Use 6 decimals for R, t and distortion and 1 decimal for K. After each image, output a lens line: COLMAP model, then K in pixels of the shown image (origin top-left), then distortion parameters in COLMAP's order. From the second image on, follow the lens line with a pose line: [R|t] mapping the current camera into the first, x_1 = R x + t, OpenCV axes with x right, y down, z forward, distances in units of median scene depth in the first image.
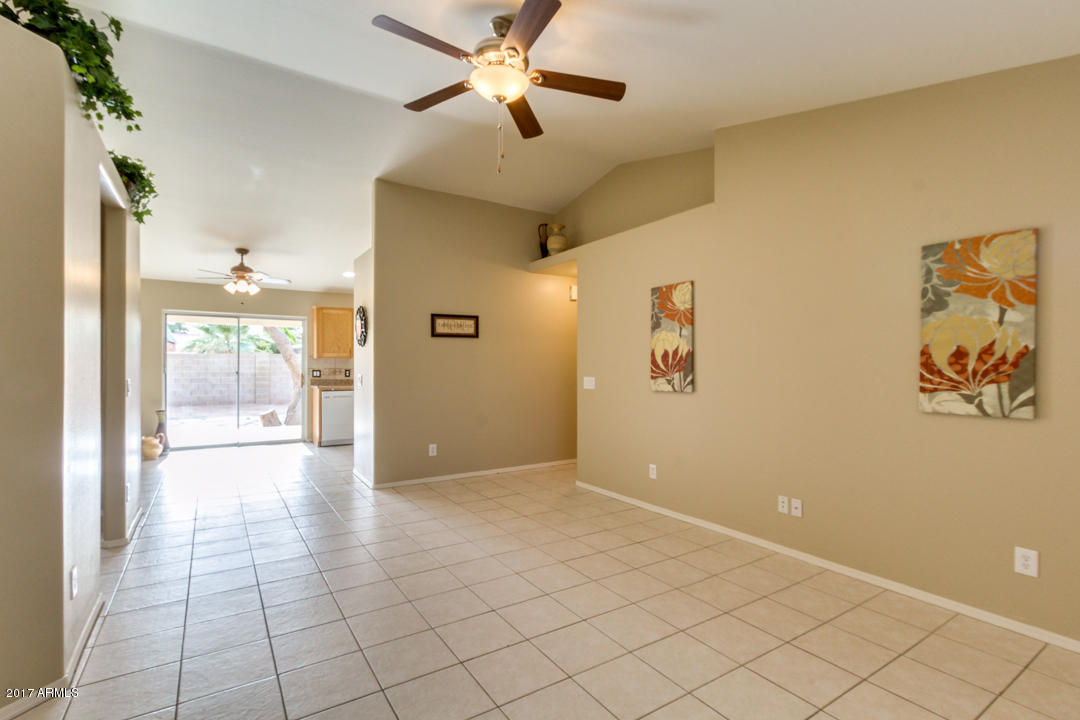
lens RADIAL K [[516.9, 0, 545.4], [0, 516.9, 363.3], [0, 0, 1]] dist [0.021712, 0.000217]
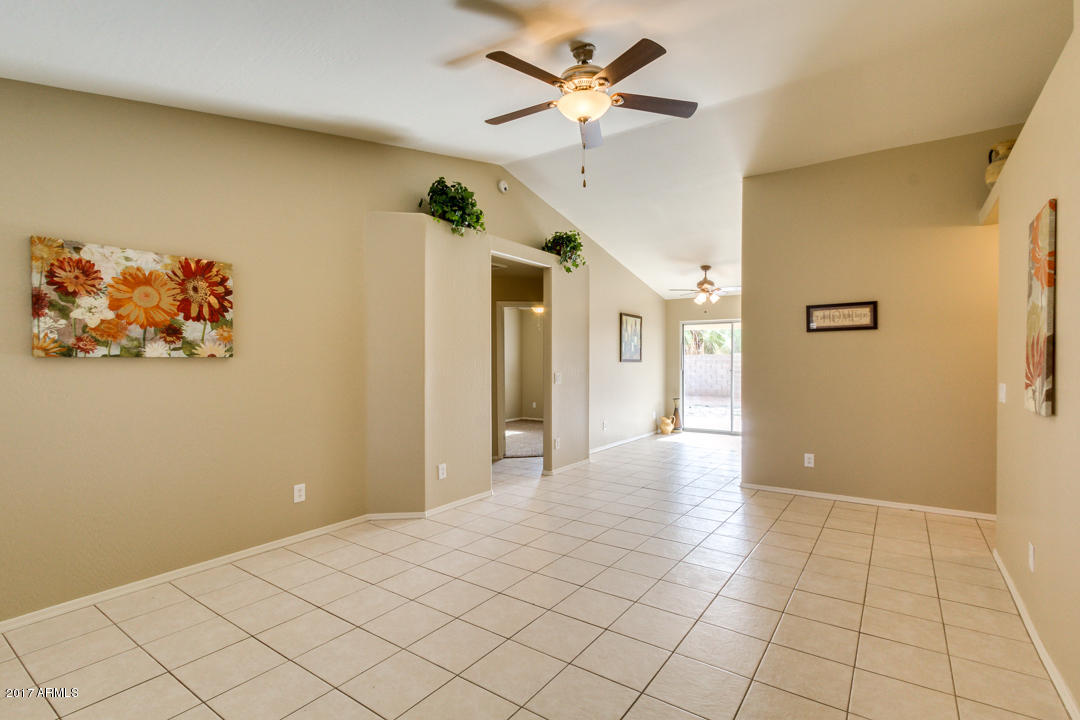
lens RADIAL K [[516.9, 0, 545.4], [0, 516.9, 363.3], [0, 0, 1]] dist [0.021712, 0.000217]
pose [[0.379713, -0.000762, -0.925104, 0.561619], [0.002826, 0.999996, 0.000336, 0.001021], [0.925100, -0.002742, 0.379714, 0.325510]]
